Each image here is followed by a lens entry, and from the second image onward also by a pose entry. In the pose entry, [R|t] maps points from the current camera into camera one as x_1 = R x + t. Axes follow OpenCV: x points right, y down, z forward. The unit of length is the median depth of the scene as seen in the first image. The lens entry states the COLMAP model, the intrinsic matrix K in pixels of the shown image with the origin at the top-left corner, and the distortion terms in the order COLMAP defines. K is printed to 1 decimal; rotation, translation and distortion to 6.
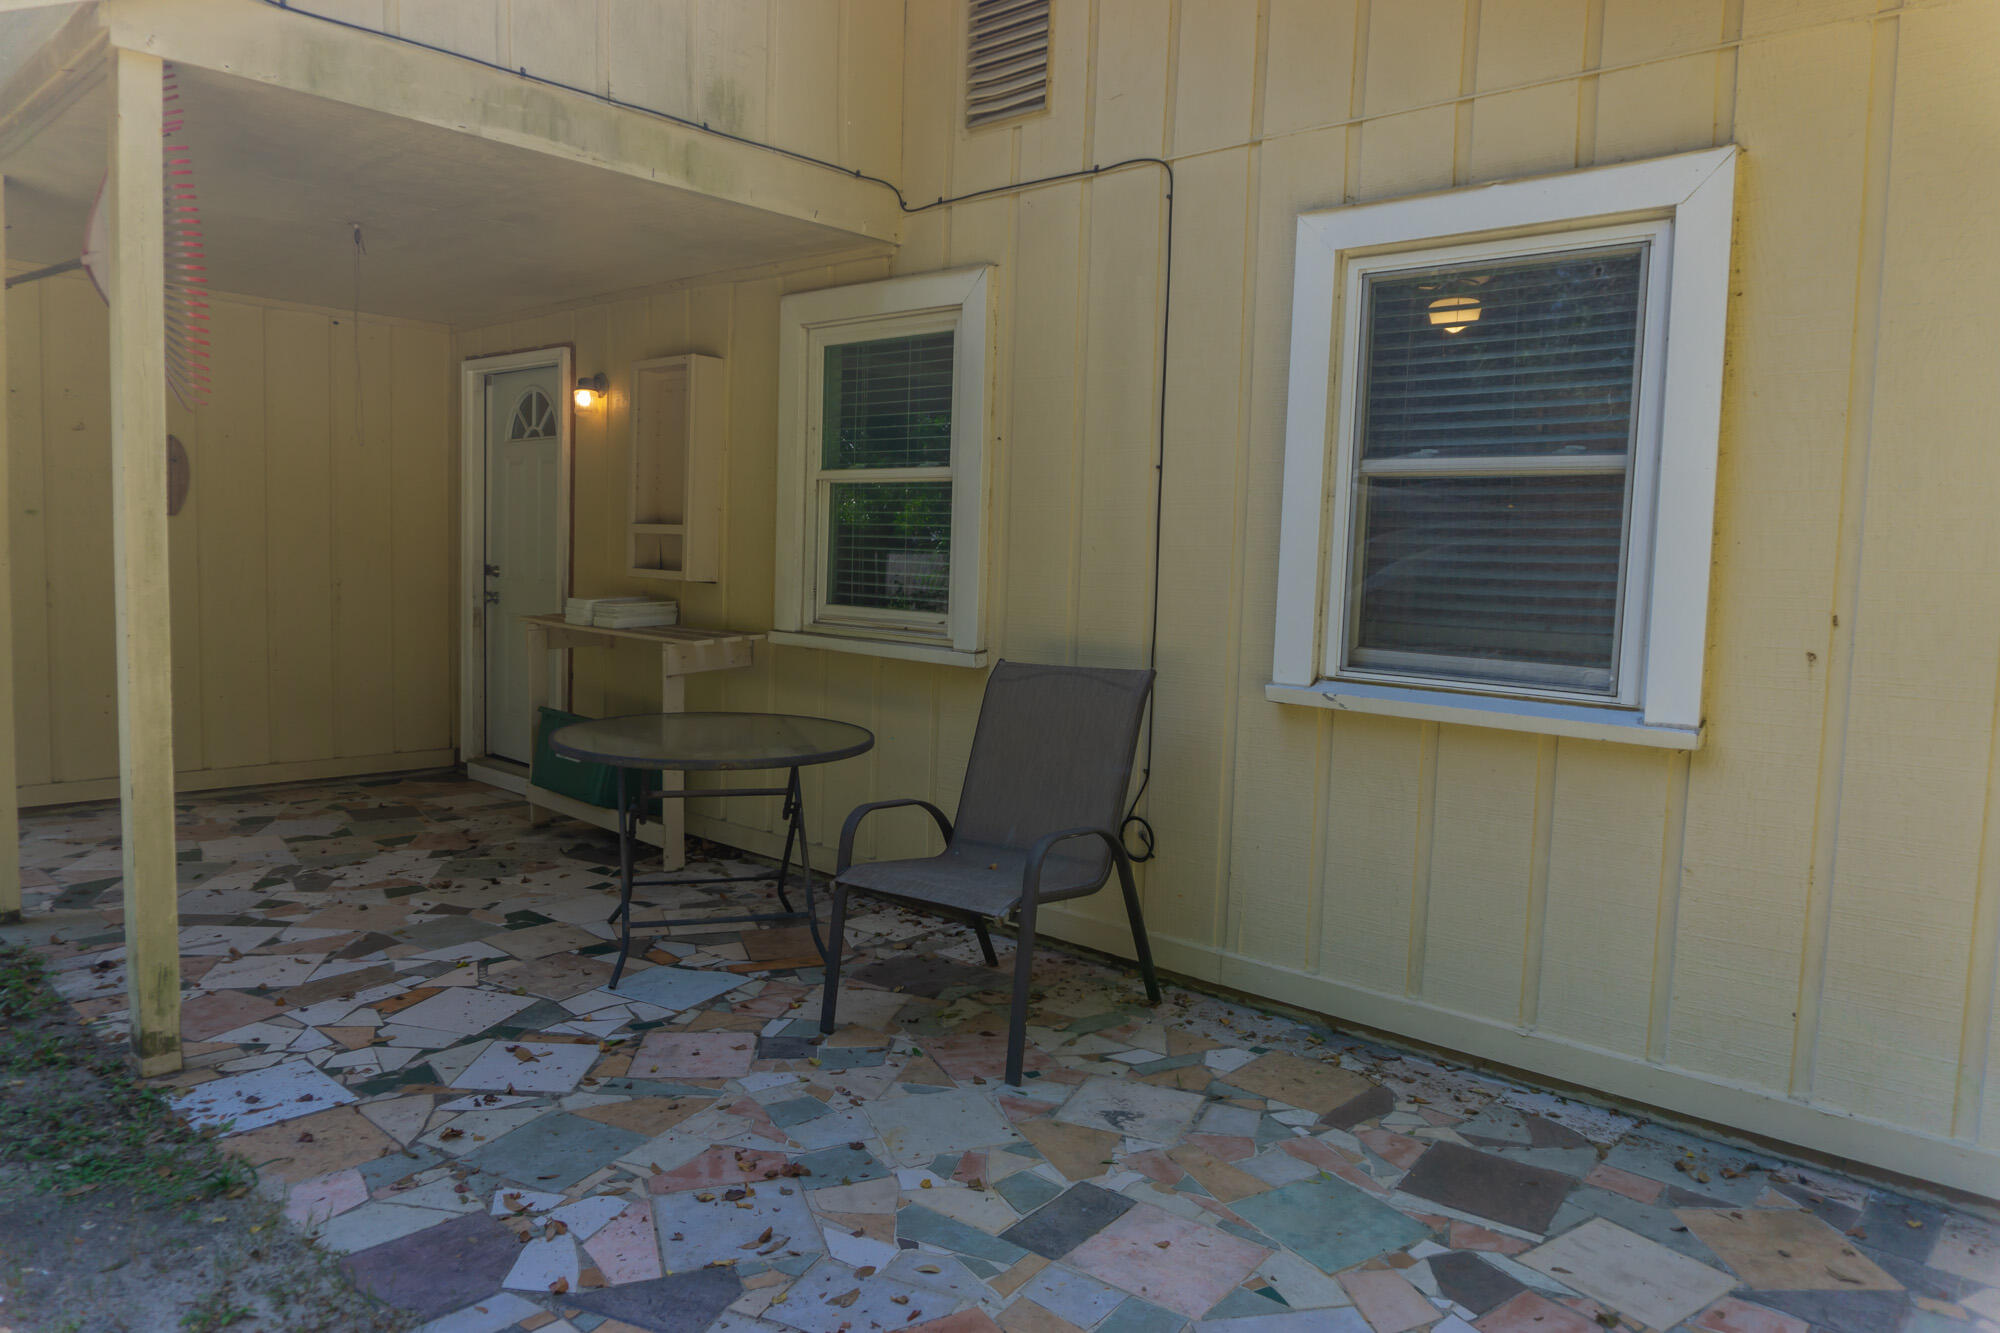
lens RADIAL K [[1346.3, 0, 1000.0], [0, 1346.3, 666.5], [0, 0, 1]] dist [-0.018203, -0.002323]
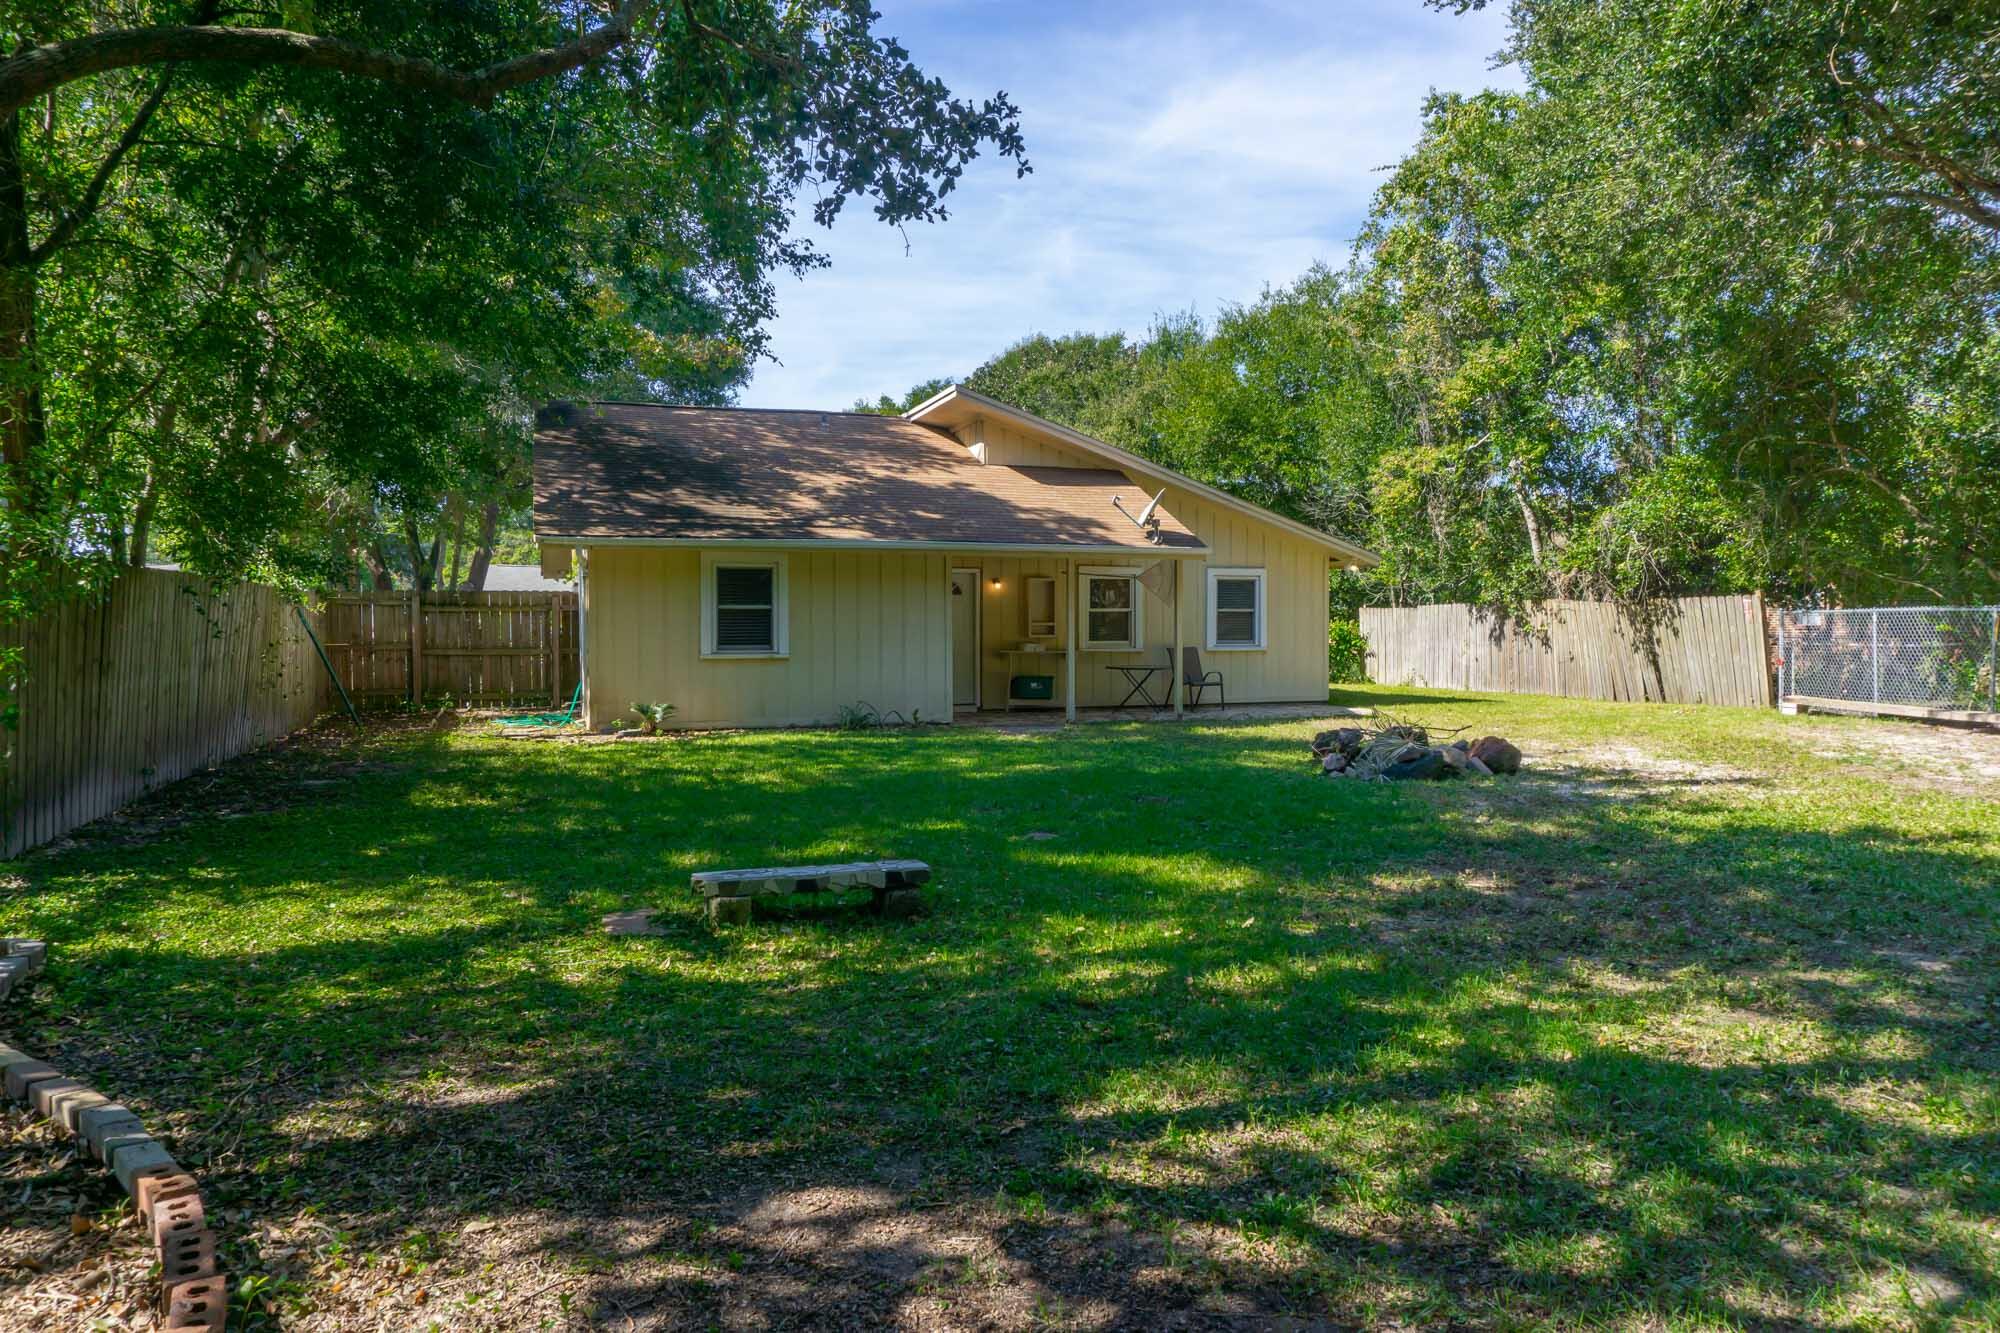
lens RADIAL K [[1346.3, 0, 1000.0], [0, 1346.3, 666.5], [0, 0, 1]] dist [-0.018203, -0.002323]
pose [[0.481581, -0.064742, 0.874007, -5.442978], [0.091251, 0.995551, 0.023466, -0.126067], [-0.871638, 0.068453, 0.485346, -1.057114]]
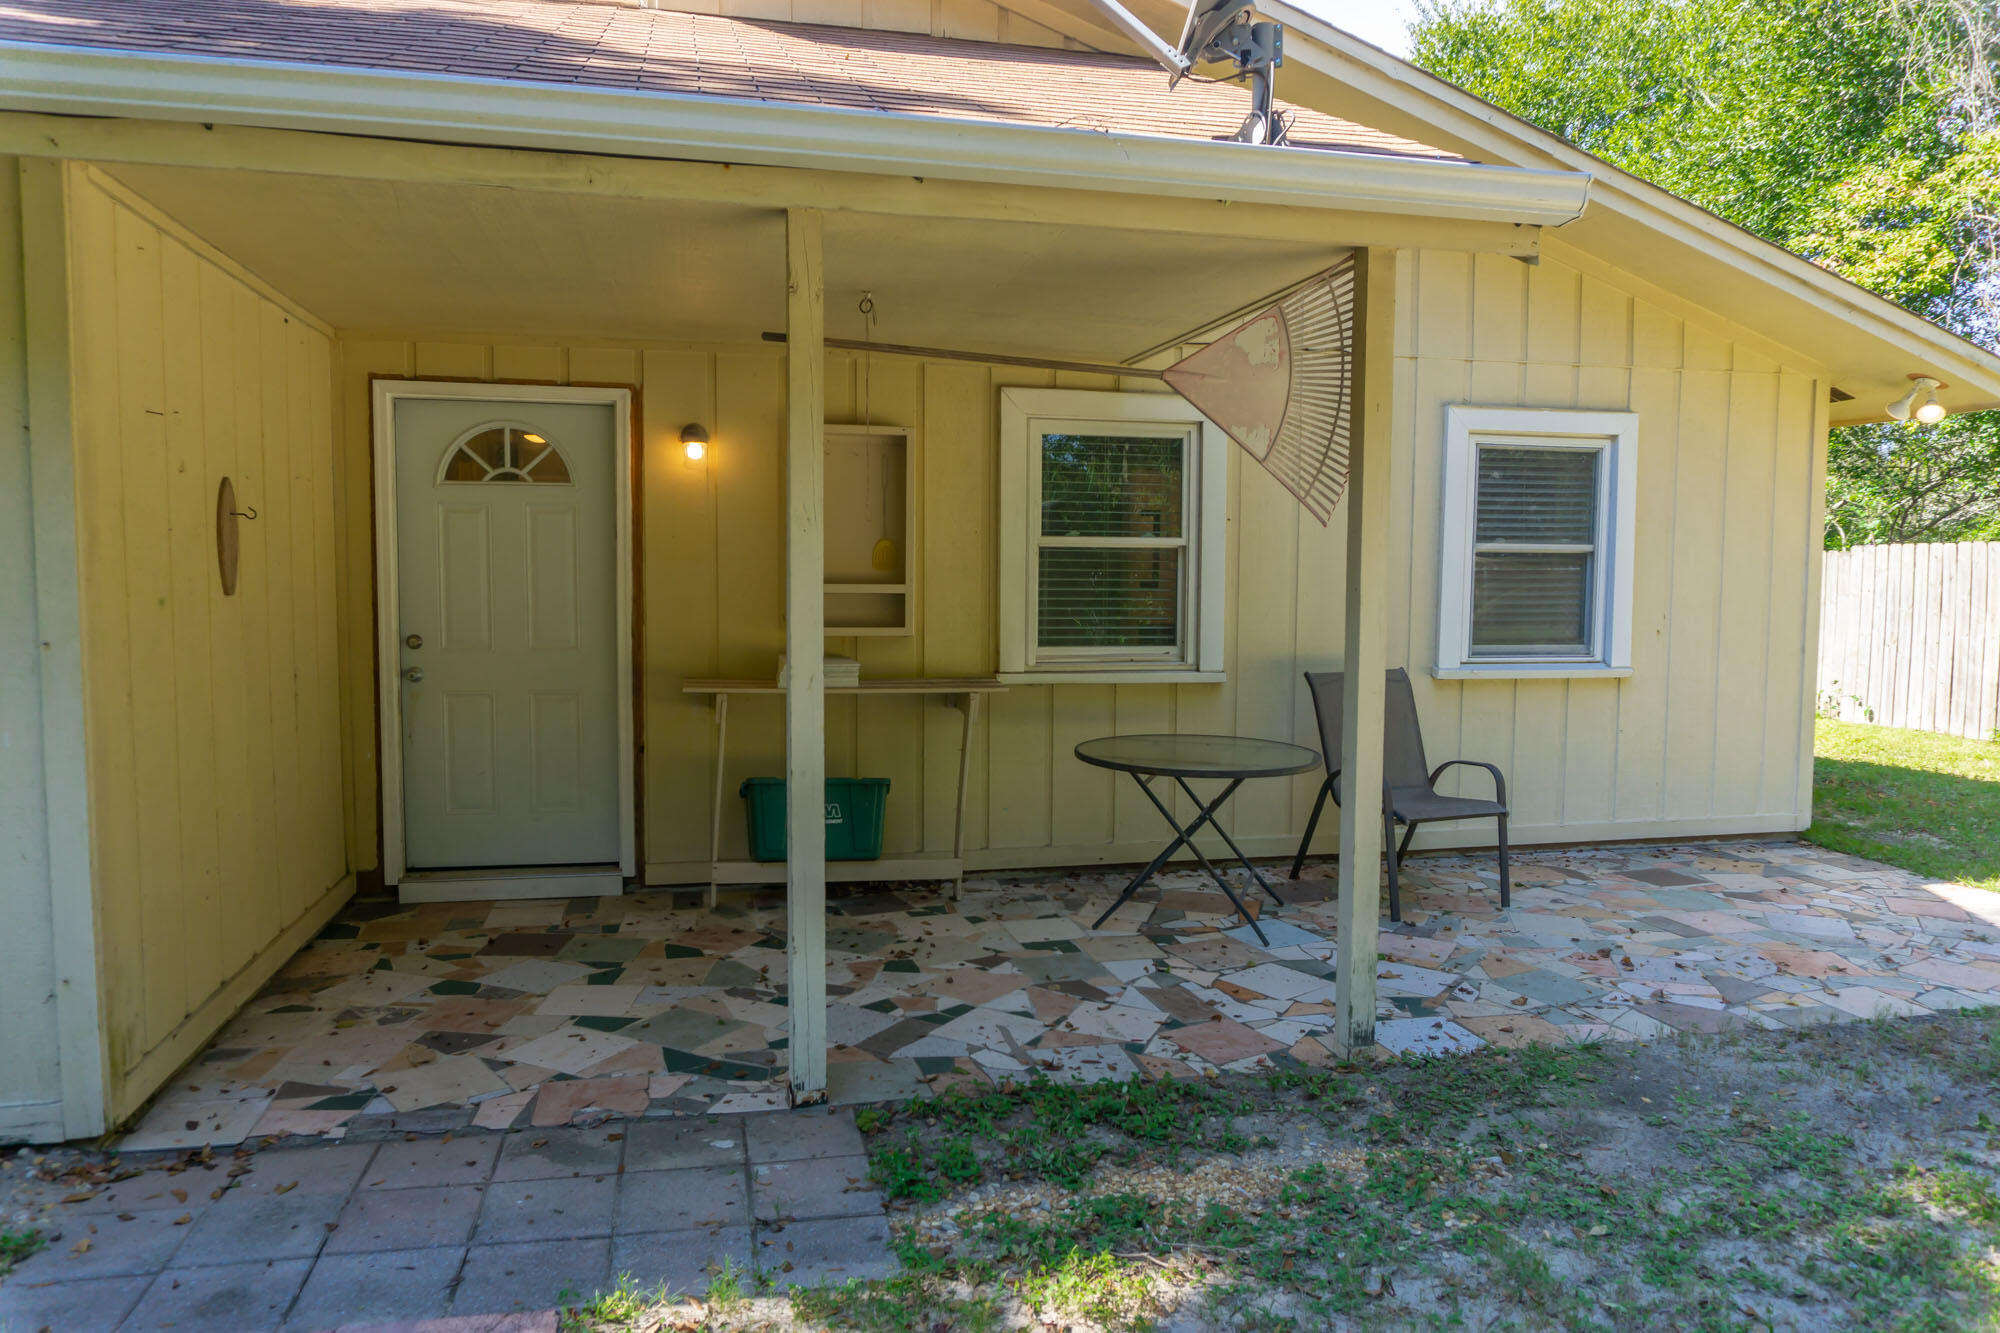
lens RADIAL K [[1346.3, 0, 1000.0], [0, 1346.3, 666.5], [0, 0, 1]] dist [-0.018203, -0.002323]
pose [[0.562732, -0.092176, 0.821484, -1.612679], [0.082290, 0.995074, 0.055284, -0.138809], [-0.822533, 0.036490, 0.567545, 0.487857]]
